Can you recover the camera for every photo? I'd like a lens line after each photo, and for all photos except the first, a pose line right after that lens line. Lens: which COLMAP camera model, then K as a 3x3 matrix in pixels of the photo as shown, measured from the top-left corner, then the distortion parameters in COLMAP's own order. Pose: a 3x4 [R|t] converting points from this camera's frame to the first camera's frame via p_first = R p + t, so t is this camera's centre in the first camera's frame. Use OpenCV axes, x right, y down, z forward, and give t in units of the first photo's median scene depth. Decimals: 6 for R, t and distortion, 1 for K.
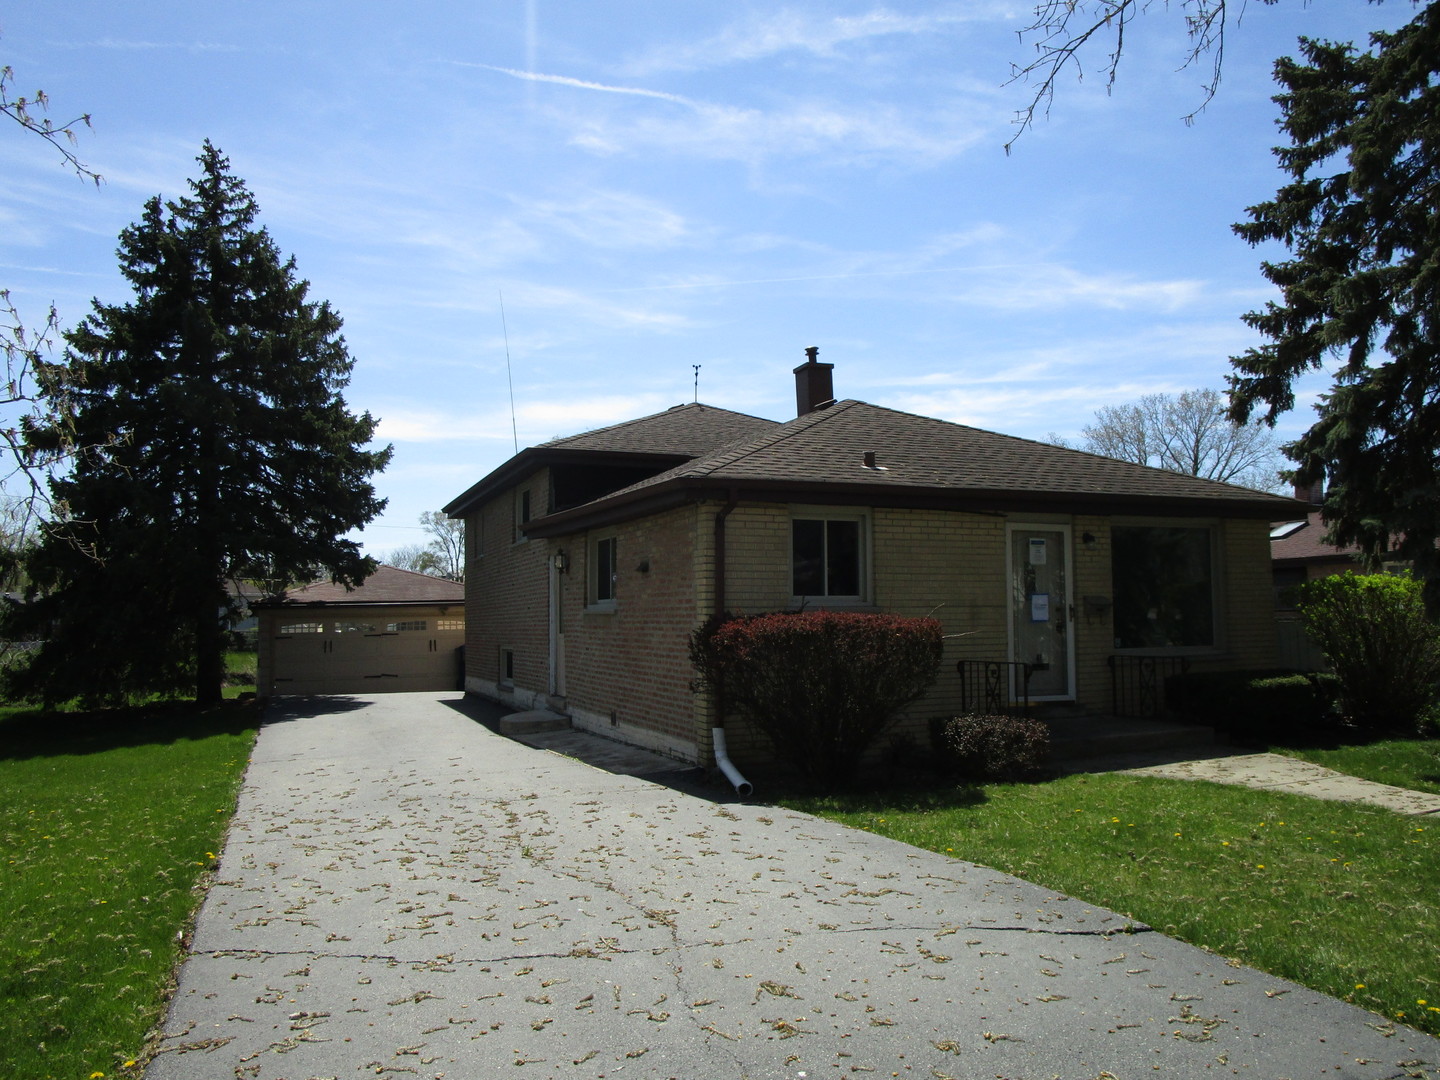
lens RADIAL K [[1143.1, 0, 720.0], [0, 1143.1, 540.0], [0, 0, 1]] dist [-0.082616, -0.002249]
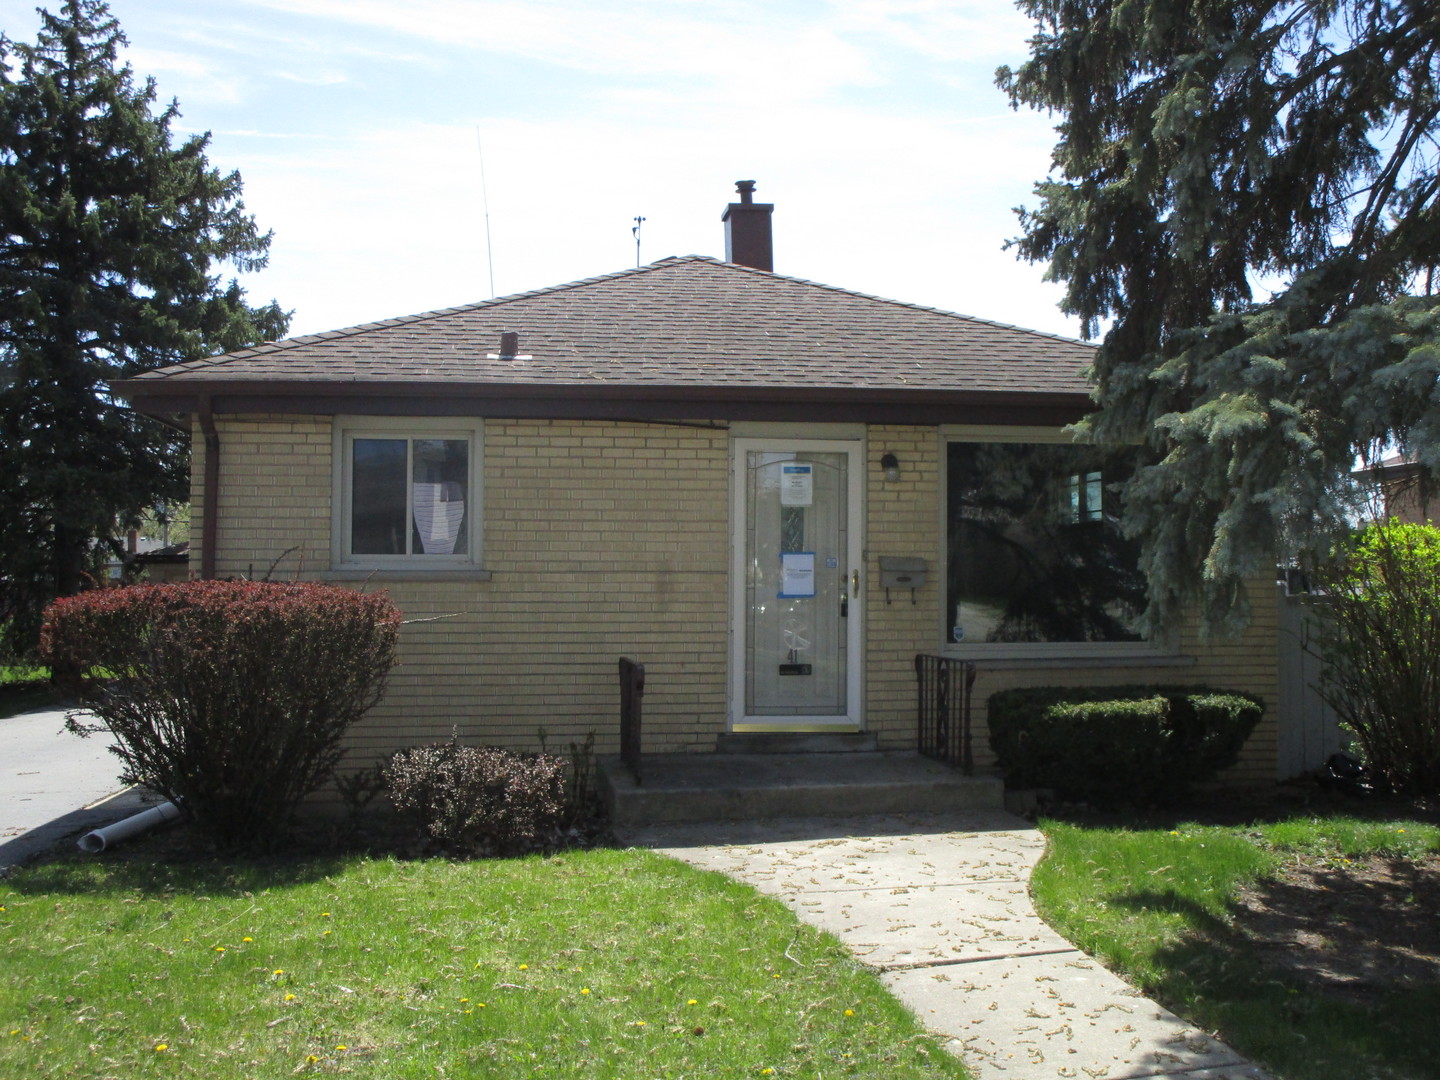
lens RADIAL K [[1573.1, 0, 720.0], [0, 1573.1, 540.0], [0, 0, 1]] dist [-0.107737, 0.026933]
pose [[0.966112, 0.002996, -0.258106, 0.460864], [0.008534, 0.999015, 0.043542, 0.002677], [0.257982, -0.044269, 0.965135, 0.157336]]
